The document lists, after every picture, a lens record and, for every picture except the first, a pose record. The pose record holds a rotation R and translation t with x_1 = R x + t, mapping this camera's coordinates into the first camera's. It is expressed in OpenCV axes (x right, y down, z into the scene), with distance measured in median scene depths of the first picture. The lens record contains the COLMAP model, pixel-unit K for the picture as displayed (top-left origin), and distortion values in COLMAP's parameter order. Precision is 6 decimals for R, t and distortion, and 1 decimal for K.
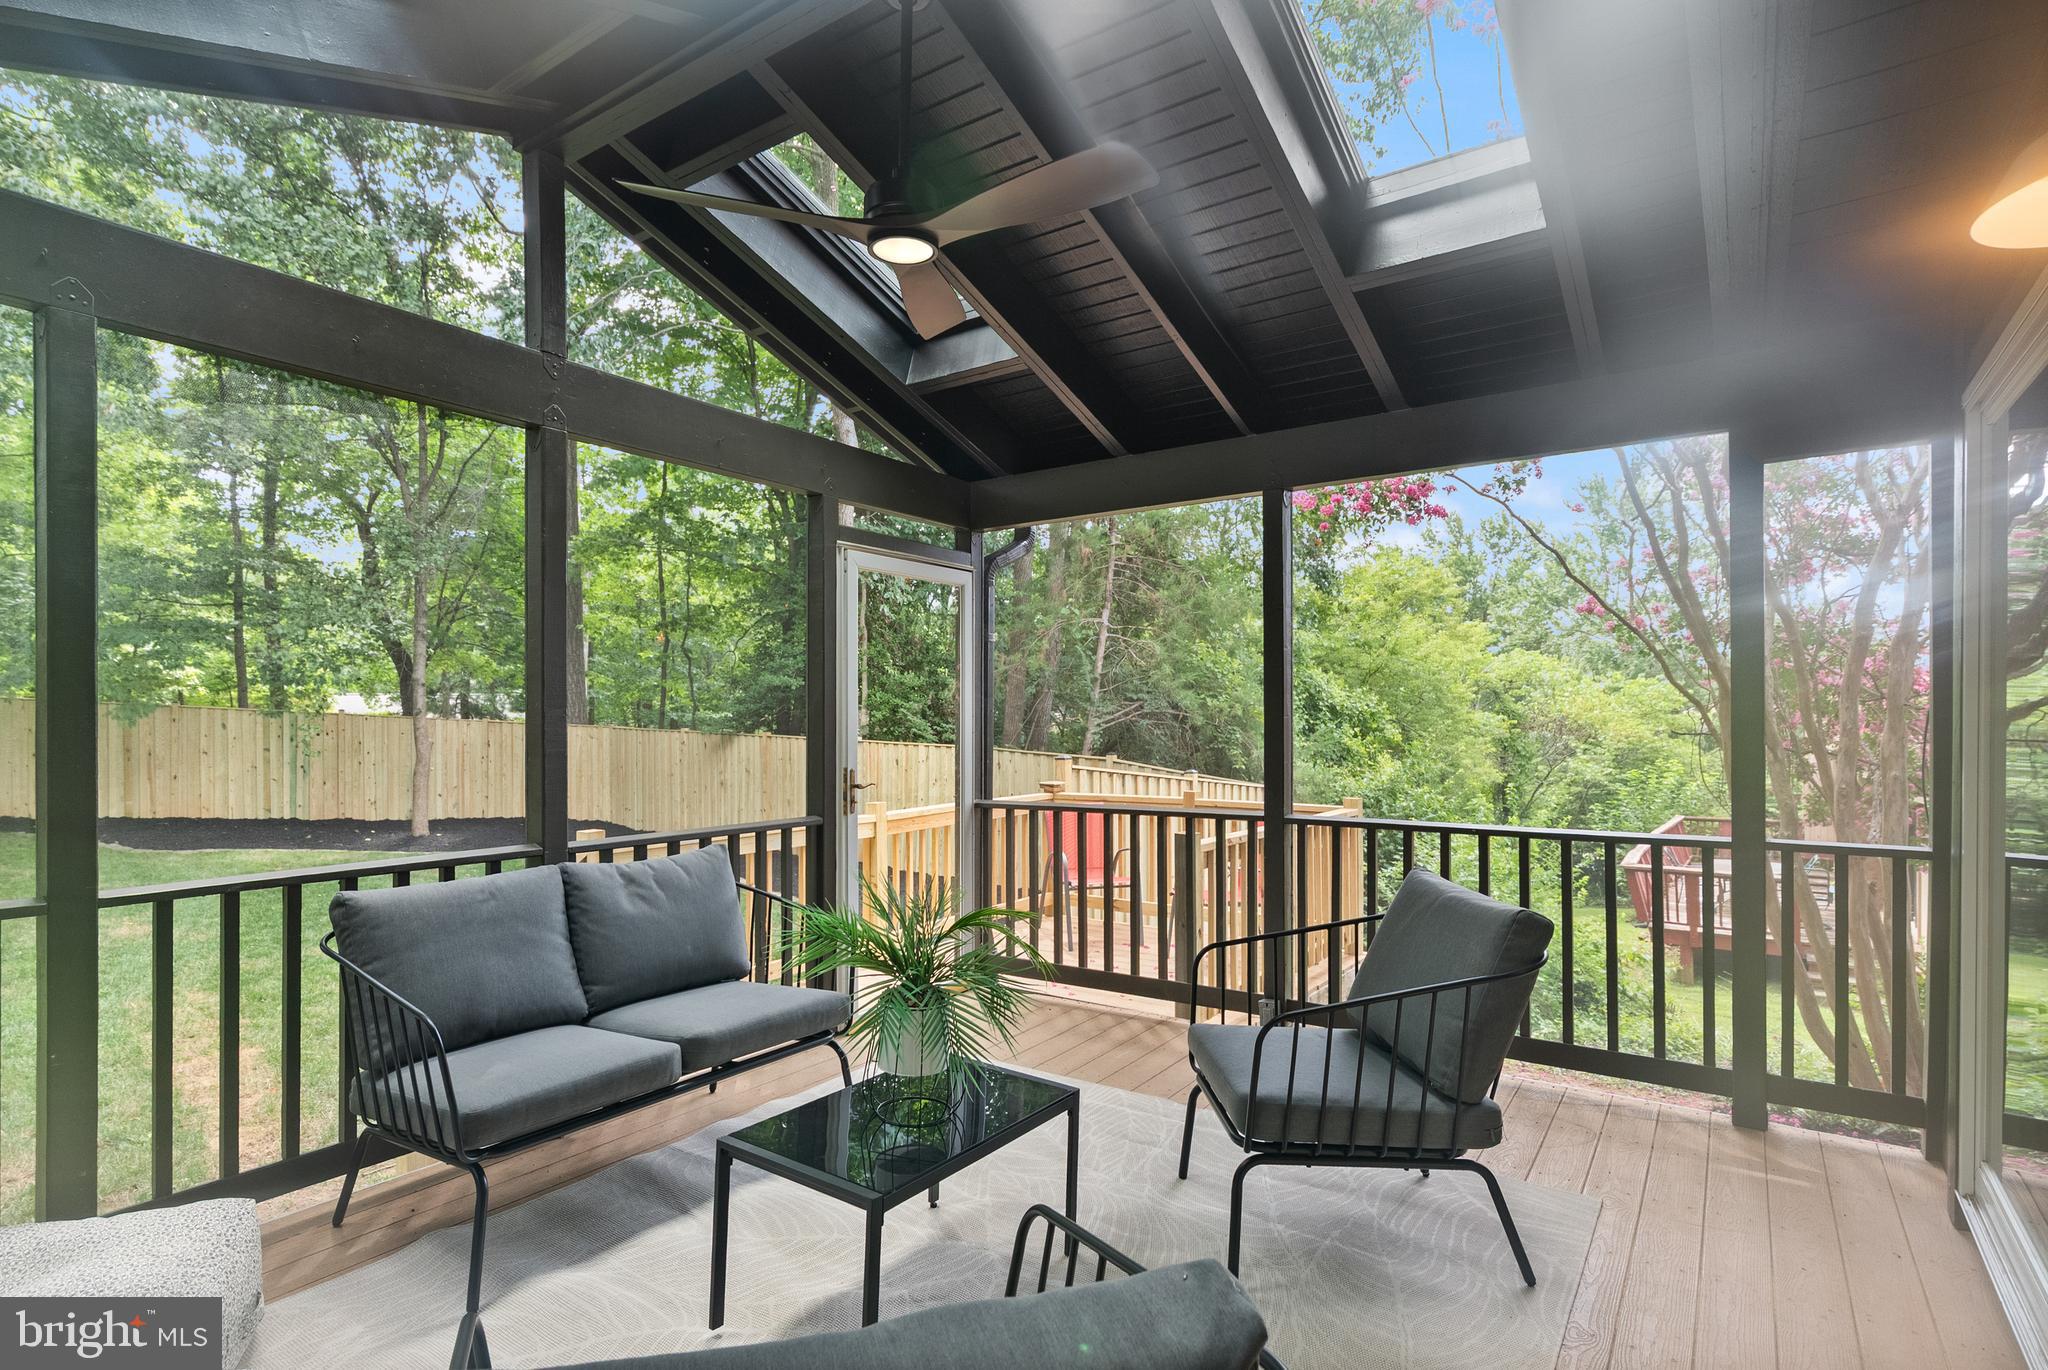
lens RADIAL K [[1058.1, 0, 1016.9], [0, 1058.1, 694.2], [0, 0, 1]] dist [0.021111, 0.000602]
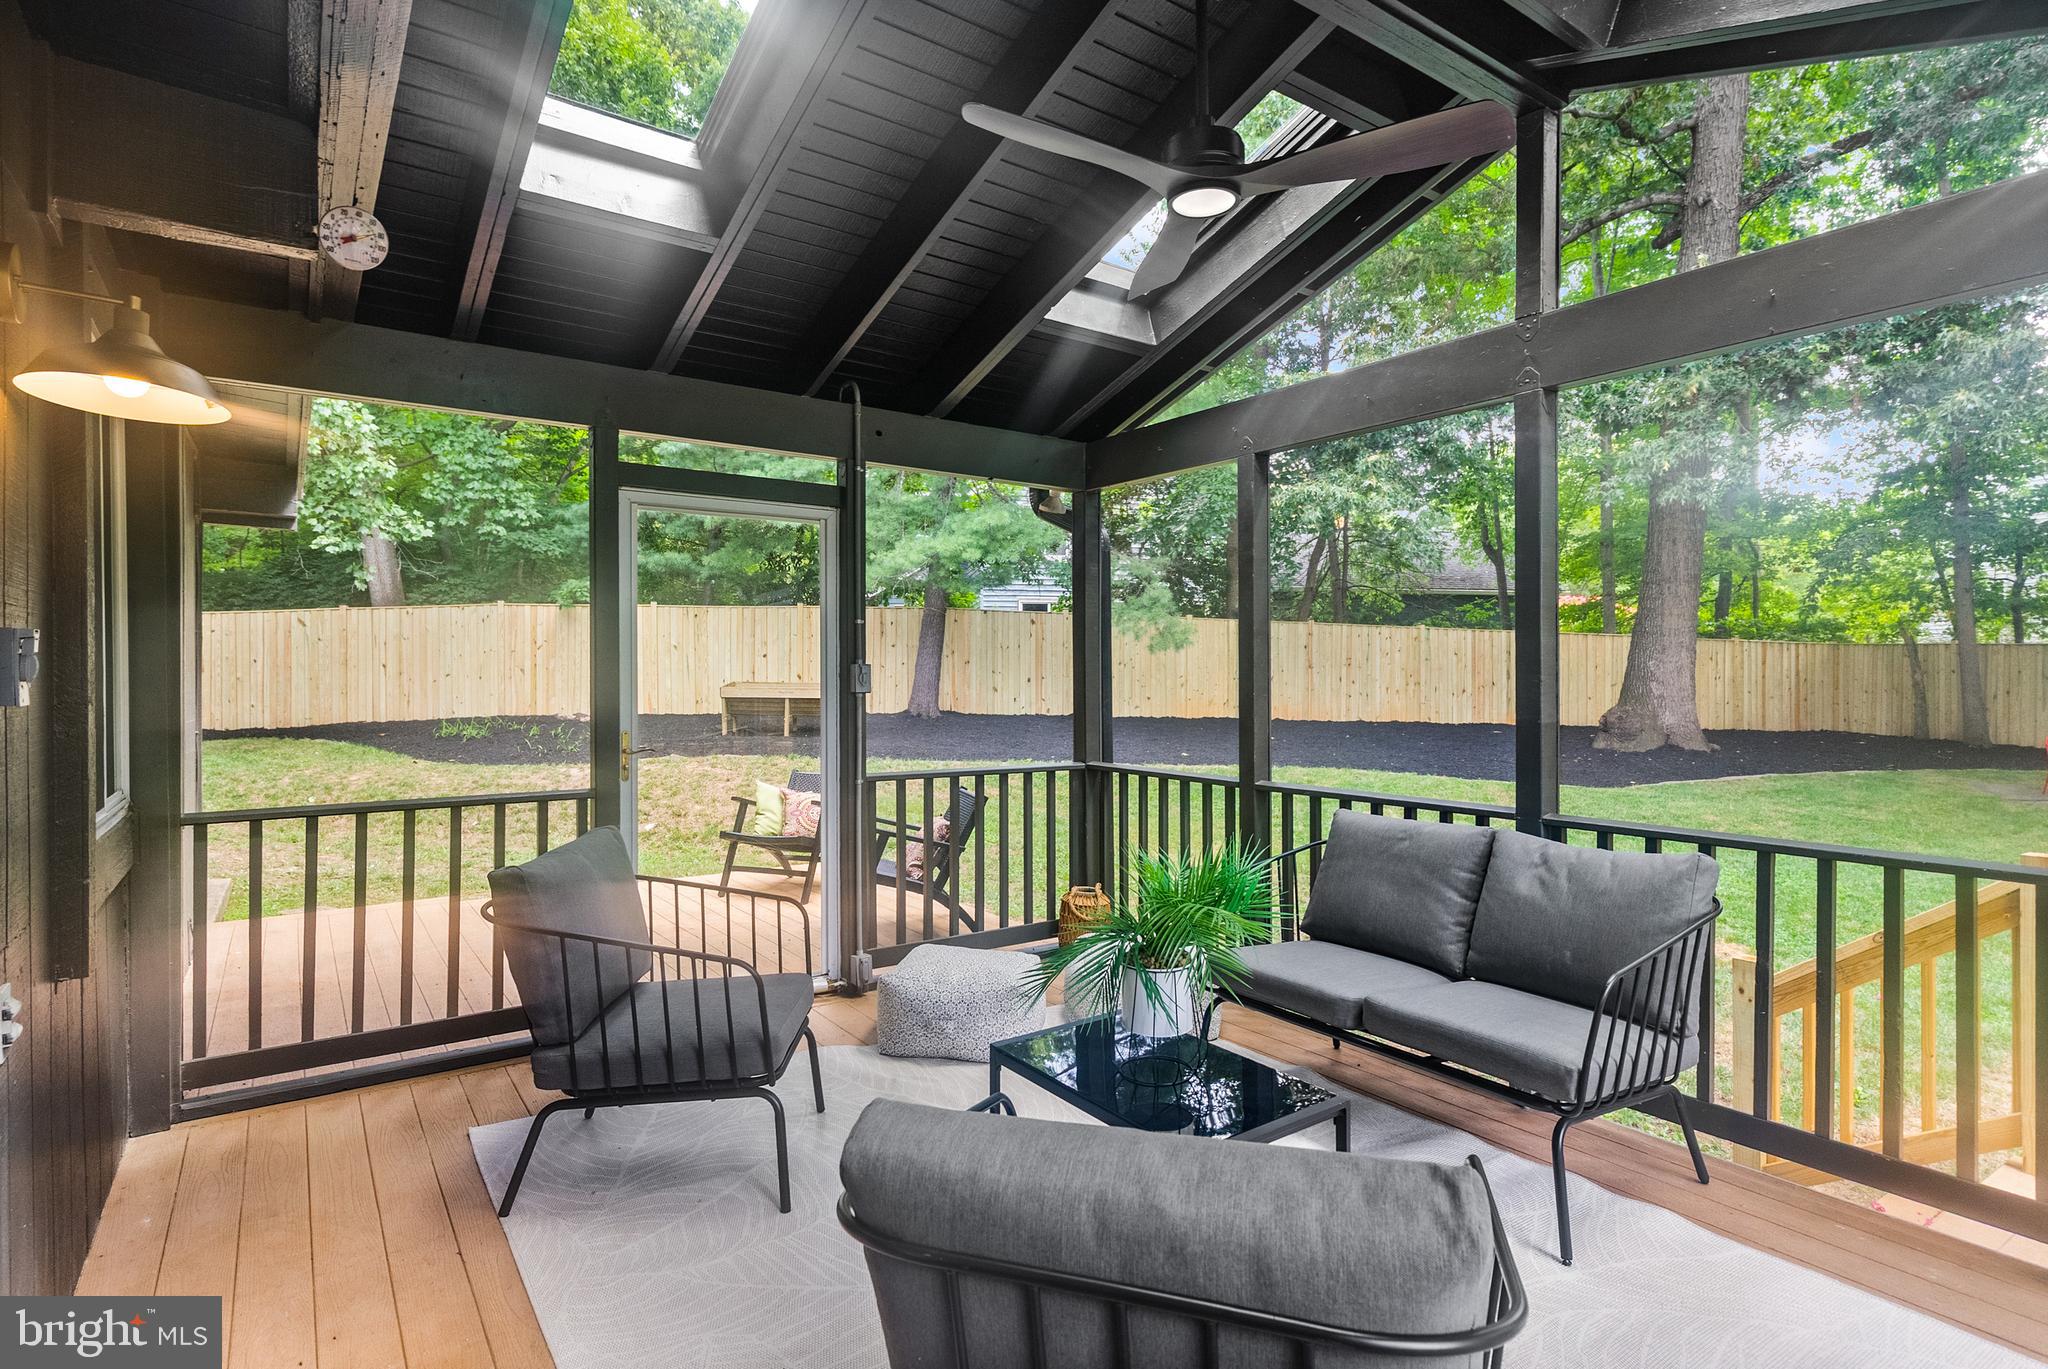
lens RADIAL K [[1058.1, 0, 1008.5], [0, 1058.1, 674.8], [0, 0, 1]] dist [0.021111, 0.000602]
pose [[-0.338364, 0.000910, -0.941015, 0.502249], [0.014689, 0.999883, -0.004315, 0.008289], [0.940901, -0.015282, -0.338338, 0.671724]]
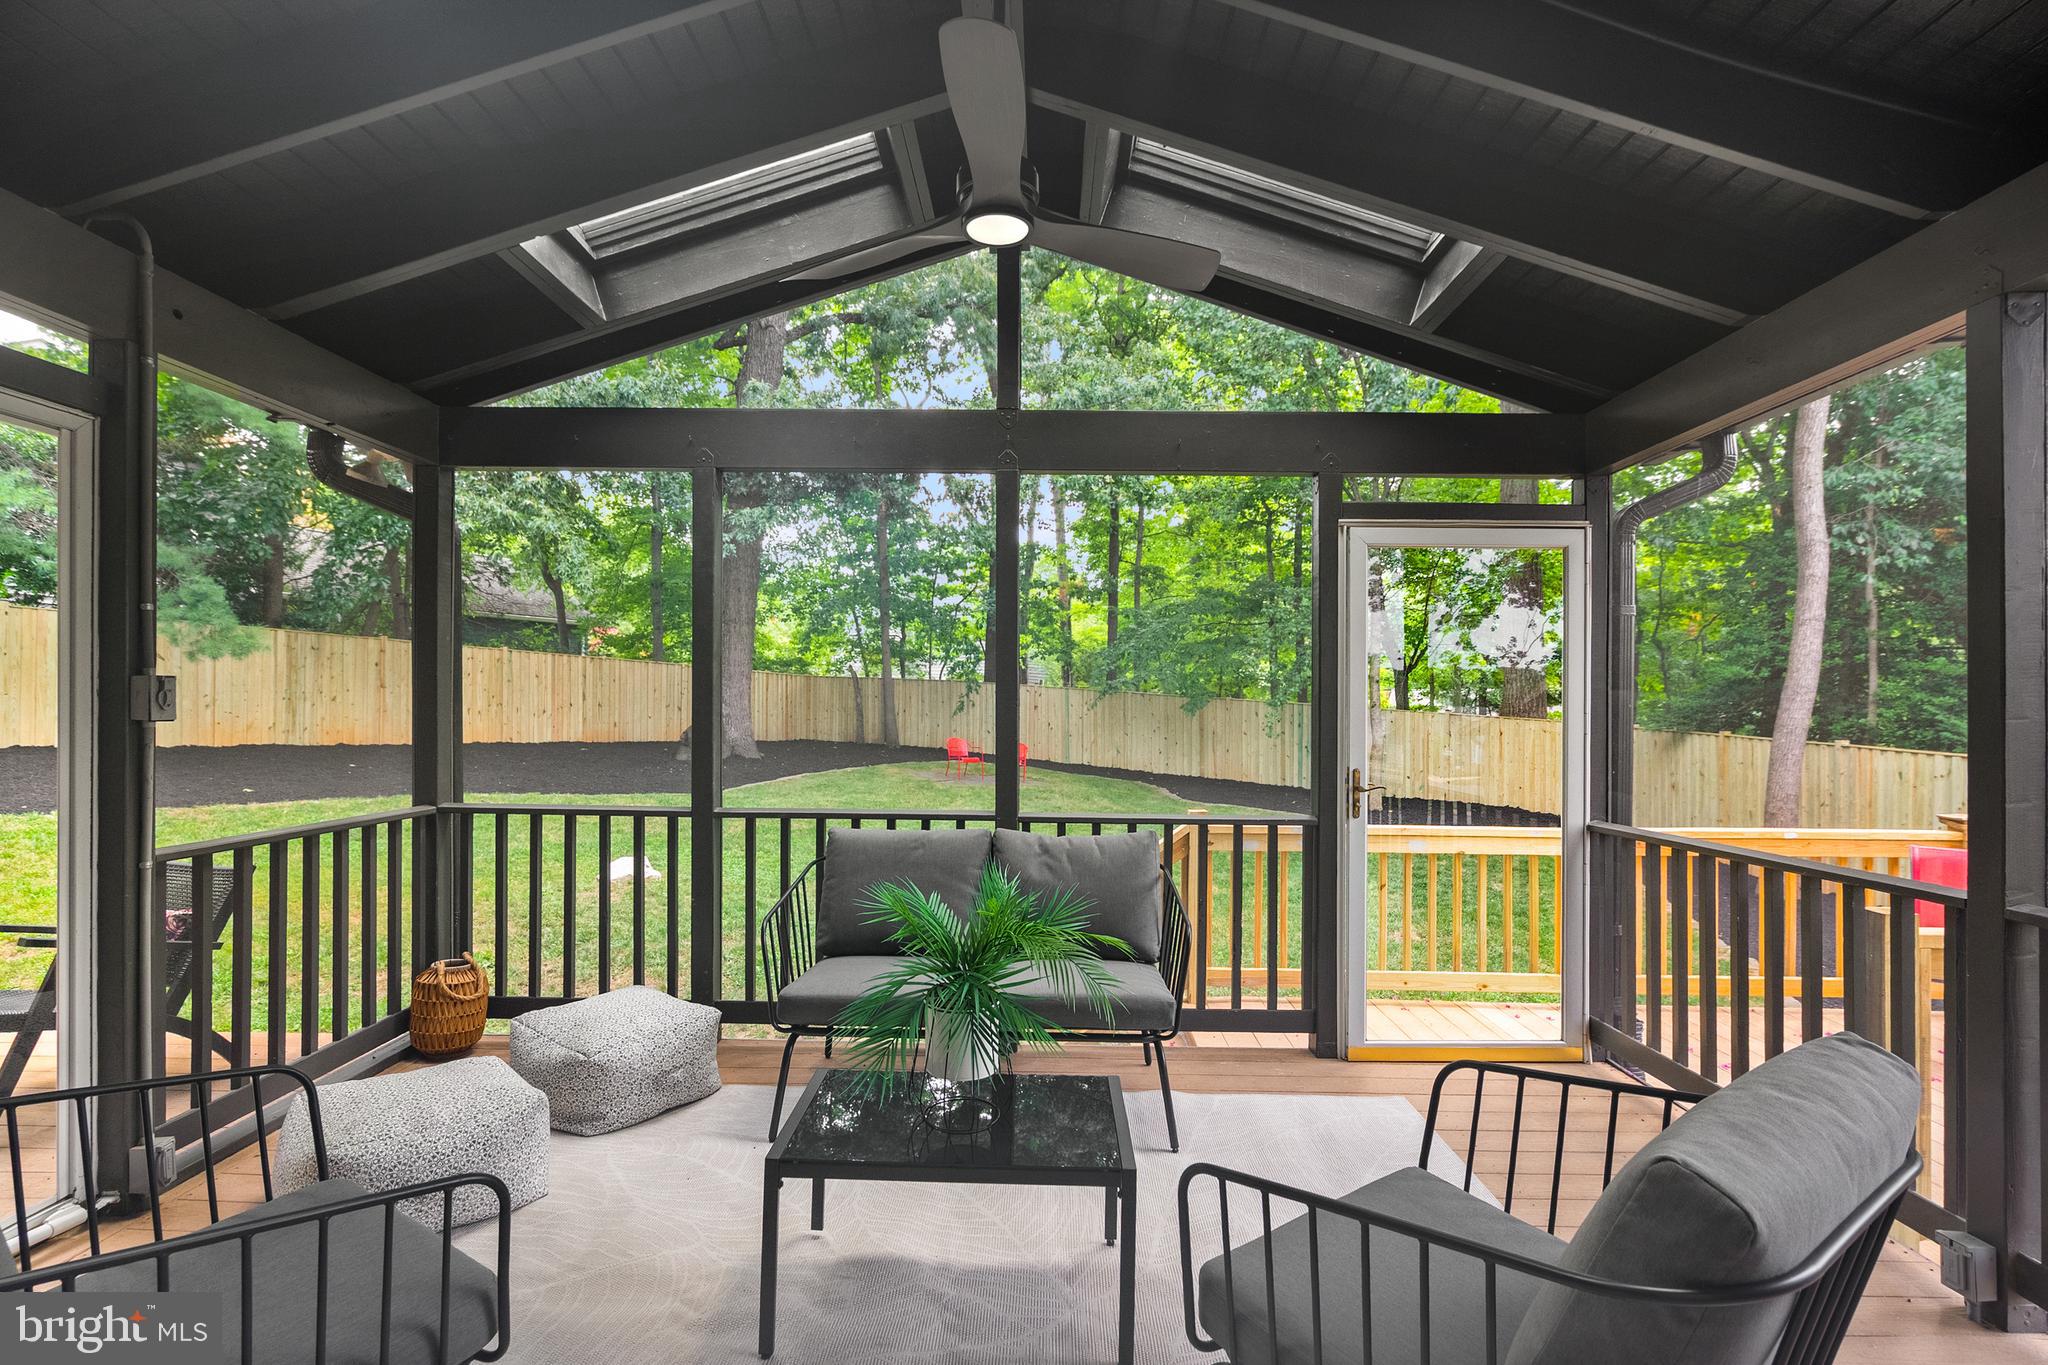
lens RADIAL K [[960.6, 0, 1022.9], [0, 960.6, 699.4], [0, 0, 1]] dist [-0.000080, 0.001667]
pose [[0.561146, 0.004860, -0.827702, 0.365222], [0.003898, 0.999956, 0.008514, 0.002207], [0.827707, -0.008004, 0.561103, 0.306499]]
